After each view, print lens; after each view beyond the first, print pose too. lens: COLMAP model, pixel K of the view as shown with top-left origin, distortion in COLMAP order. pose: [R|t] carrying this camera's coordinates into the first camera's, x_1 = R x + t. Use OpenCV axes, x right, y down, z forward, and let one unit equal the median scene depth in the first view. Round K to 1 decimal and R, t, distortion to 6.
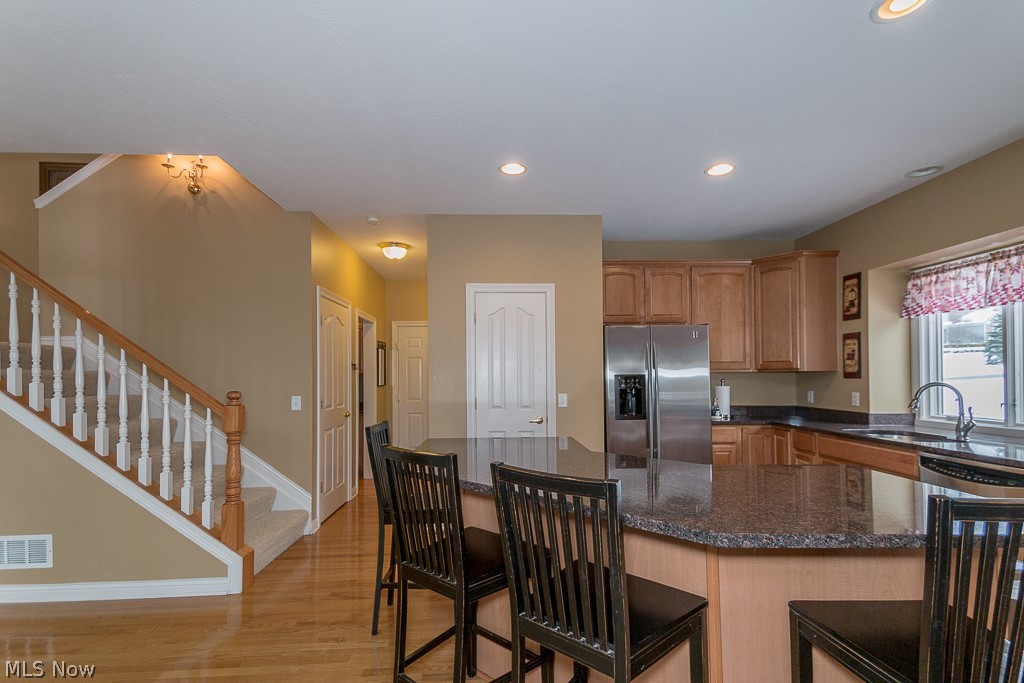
lens RADIAL K [[493.0, 0, 512.5], [0, 493.0, 367.6], [0, 0, 1]] dist [0.033473, -0.000649]
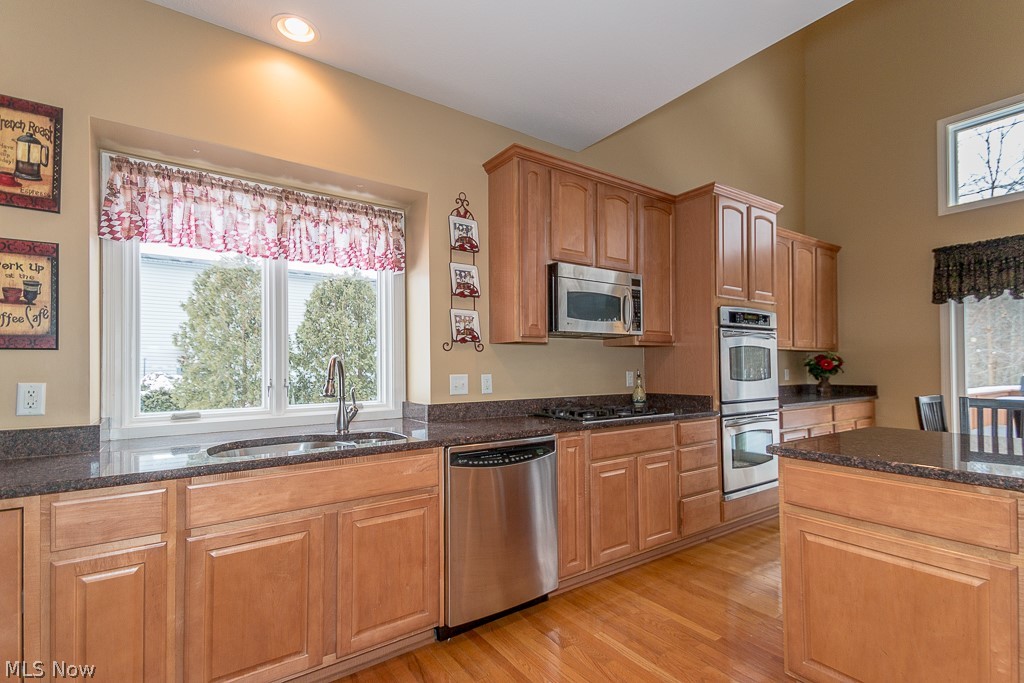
lens RADIAL K [[484.2, 0, 532.2], [0, 484.2, 361.0], [0, 0, 1]] dist [0.027528, -0.000239]
pose [[-0.558250, 0.014103, 0.829553, 0.104063], [-0.005963, 0.999762, -0.021009, 0.037710], [-0.829652, -0.016675, -0.558032, 0.898881]]
